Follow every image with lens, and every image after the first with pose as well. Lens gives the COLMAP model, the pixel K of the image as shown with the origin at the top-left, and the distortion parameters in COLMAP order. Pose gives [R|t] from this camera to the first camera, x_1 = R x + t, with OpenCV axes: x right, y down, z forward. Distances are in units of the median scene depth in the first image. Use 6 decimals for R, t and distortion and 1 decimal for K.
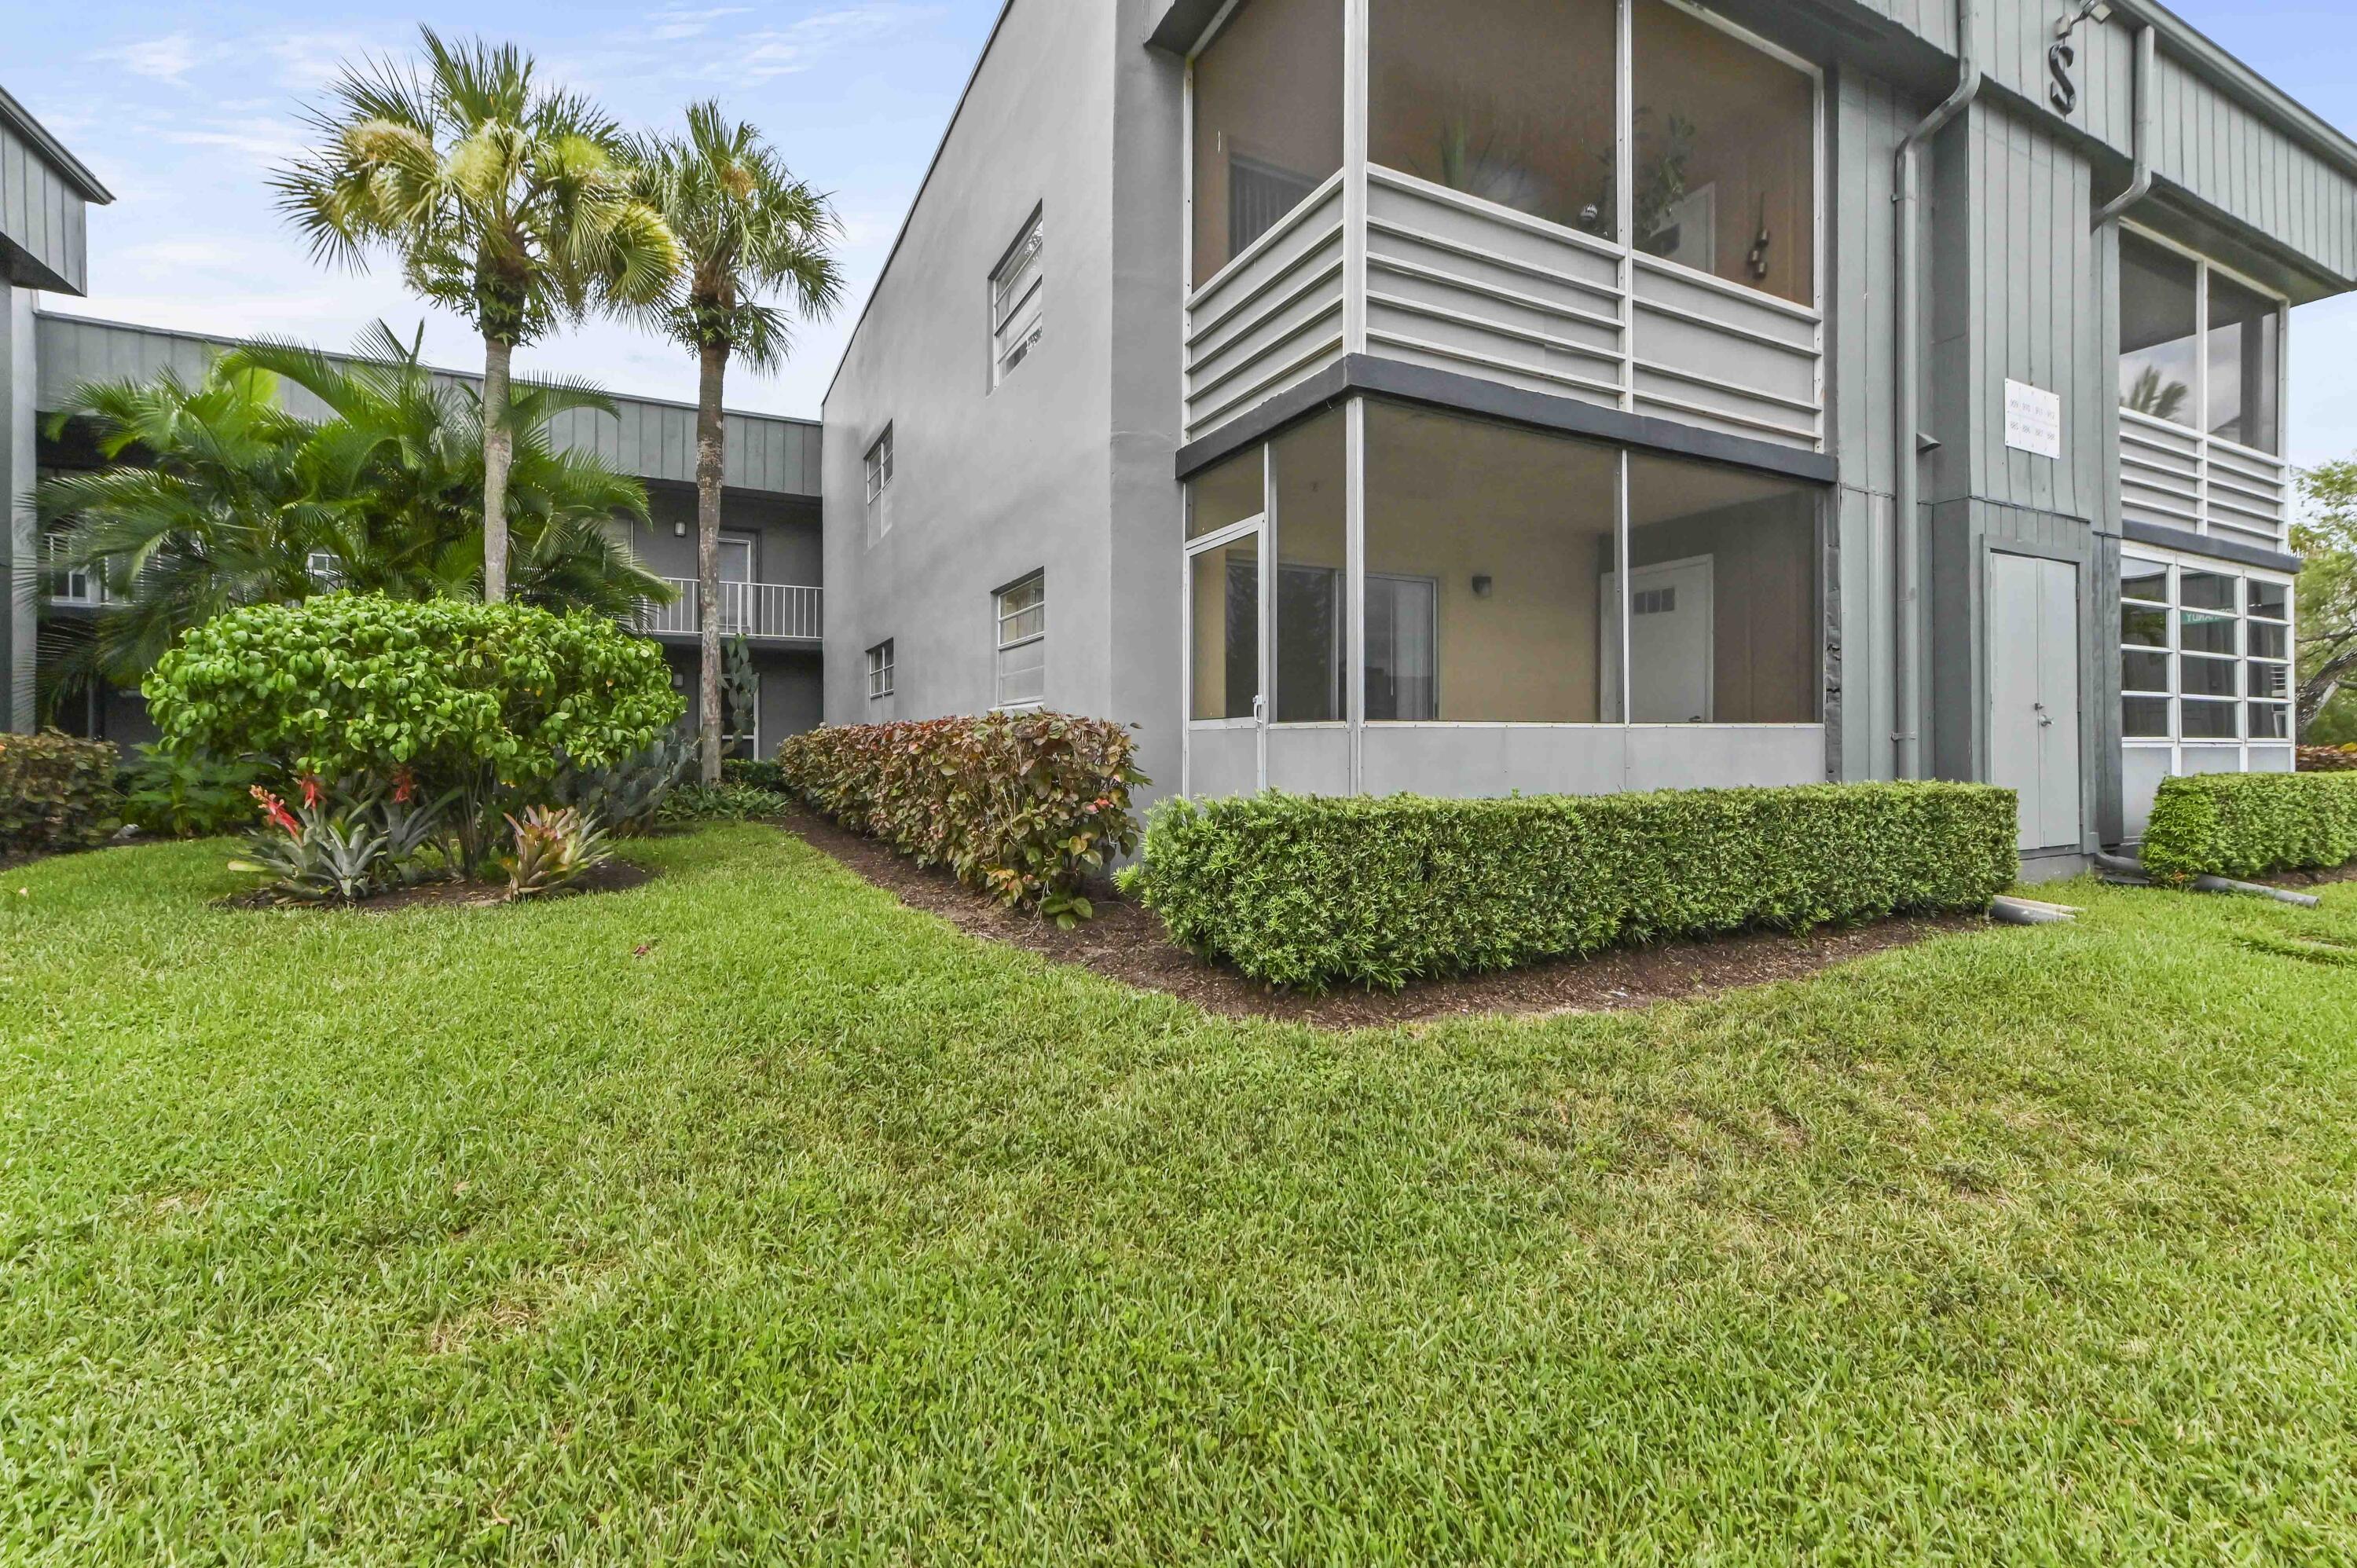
lens RADIAL K [[1032.6, 0, 1180.5], [0, 1032.6, 636.6], [0, 0, 1]] dist [-0.058933, -0.000022]
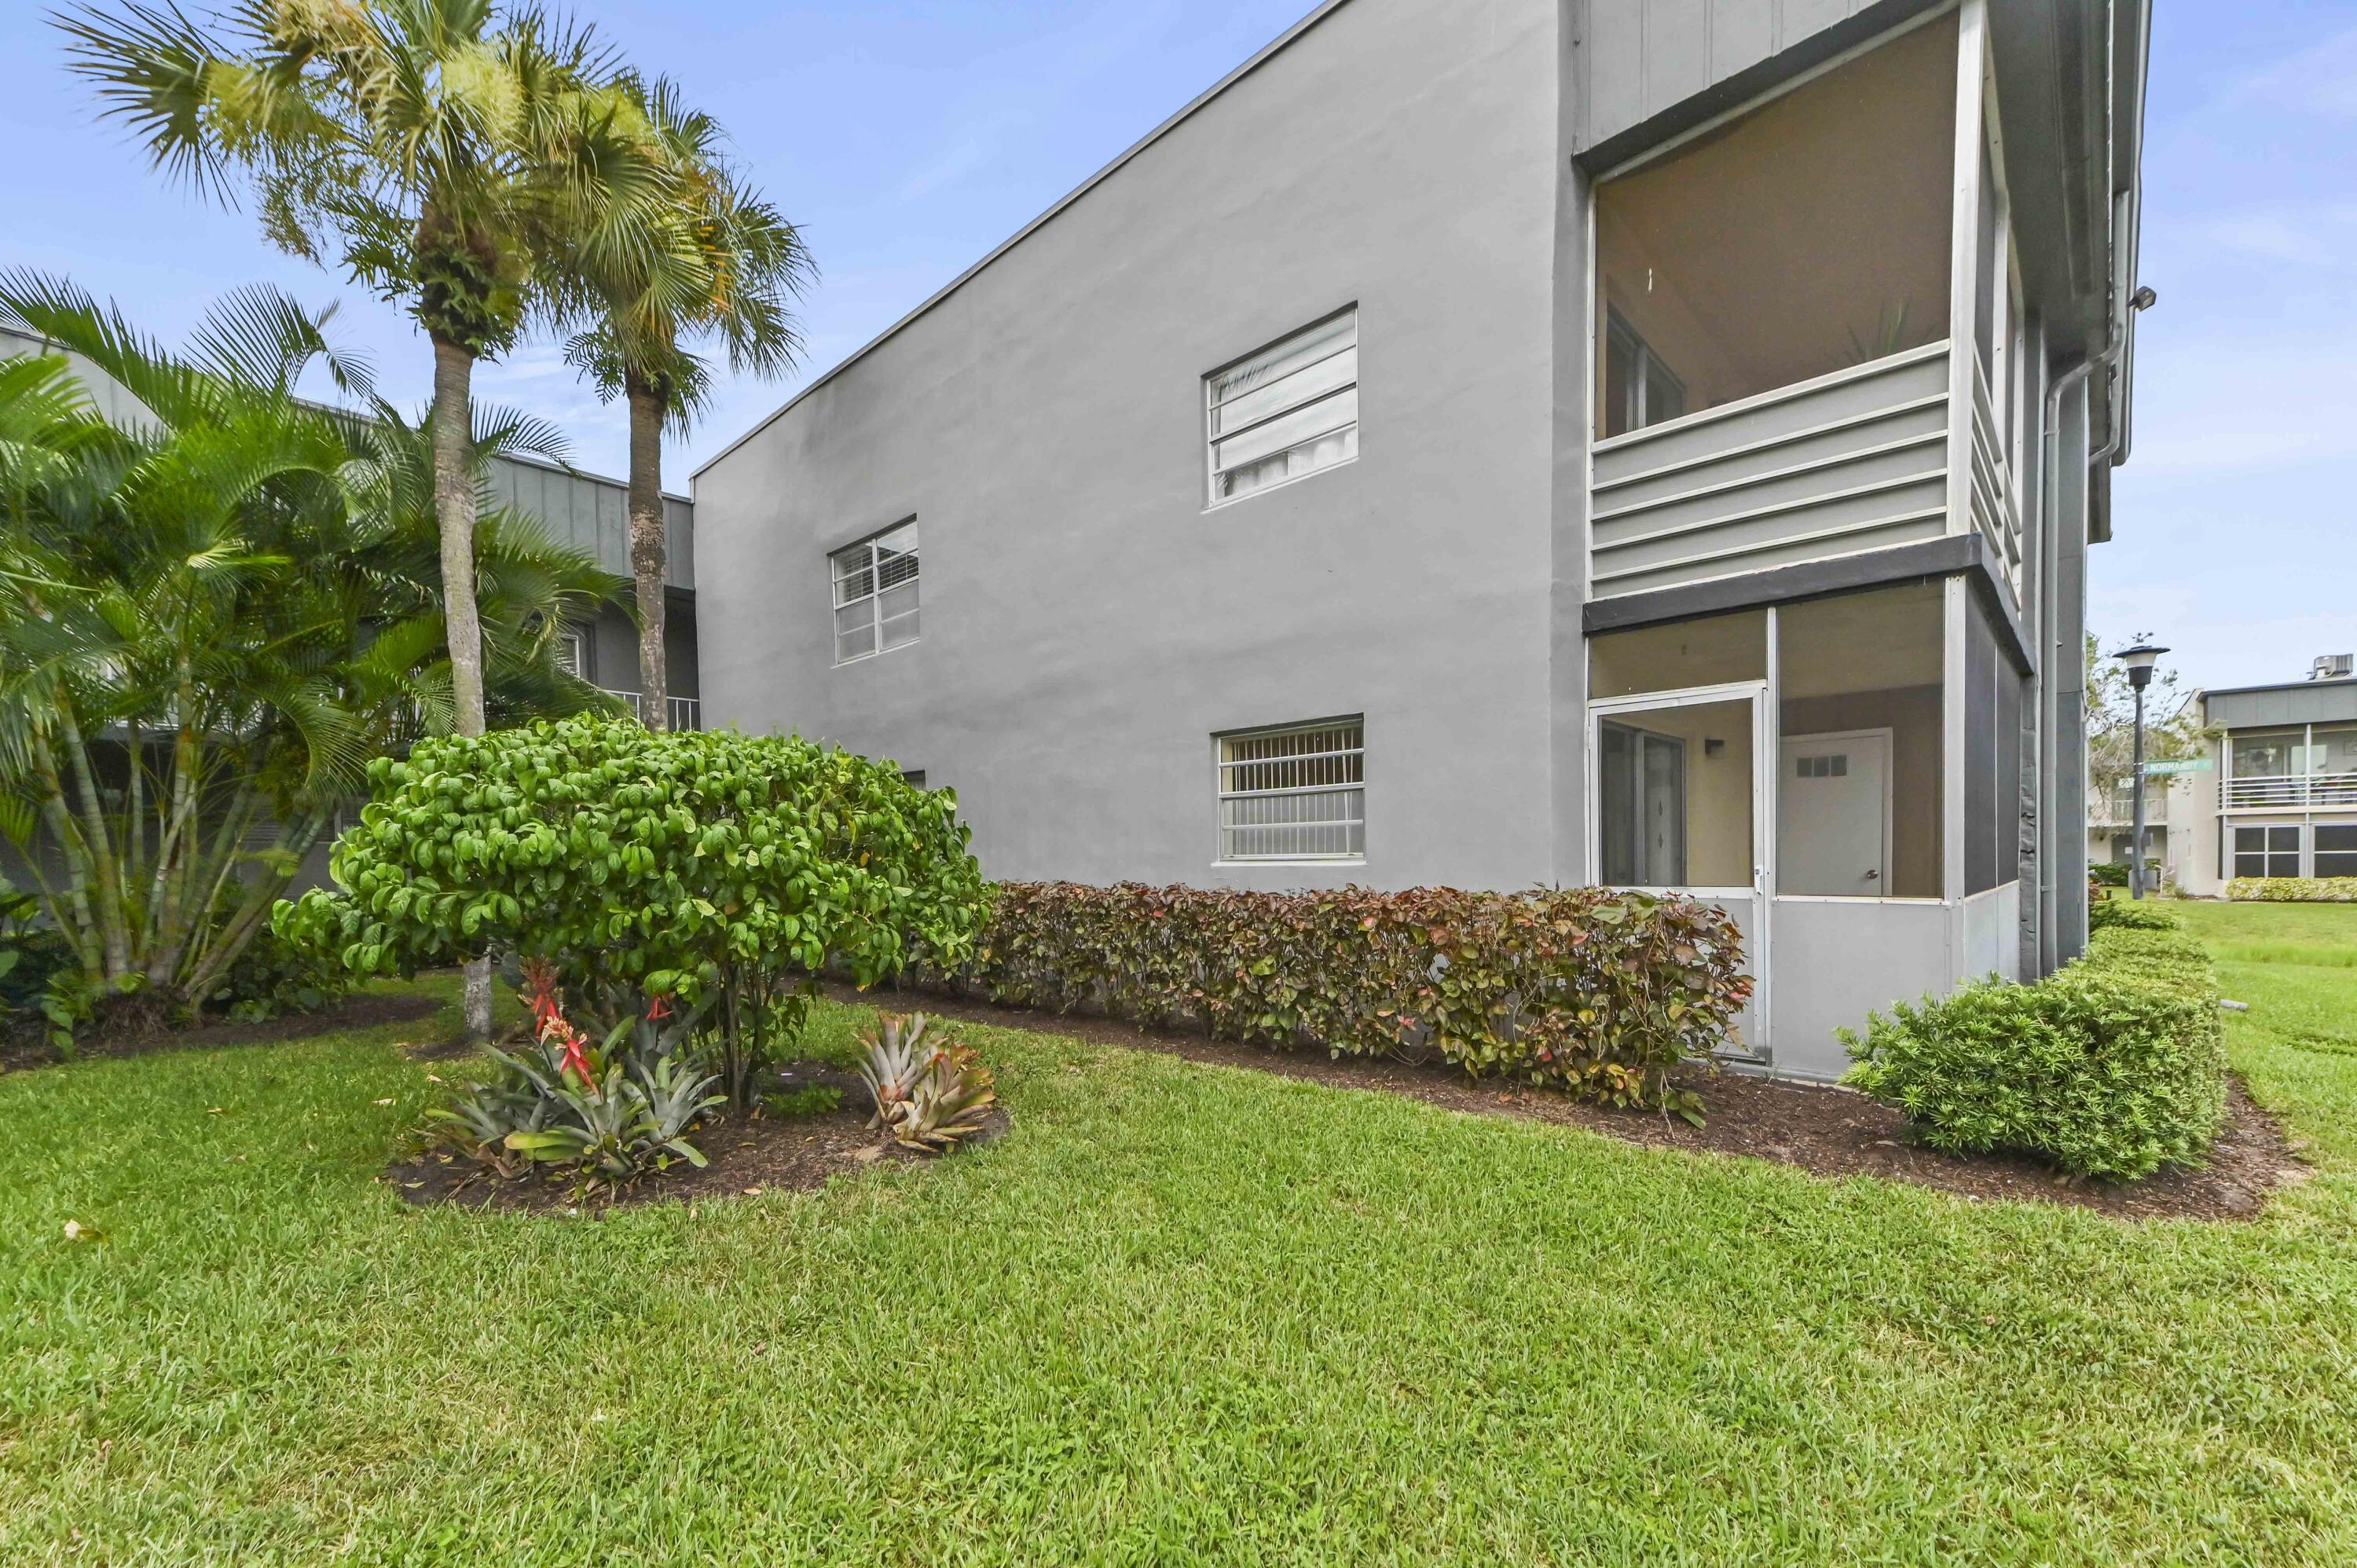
lens RADIAL K [[956.1, 0, 1147.7], [0, 956.1, 818.6], [0, 0, 1]] dist [0.012188, -0.000047]
pose [[0.949112, 0.008594, 0.314823, -0.668436], [-0.029009, 0.997764, 0.060216, -0.023264], [-0.313601, -0.066285, 0.947238, 0.262553]]
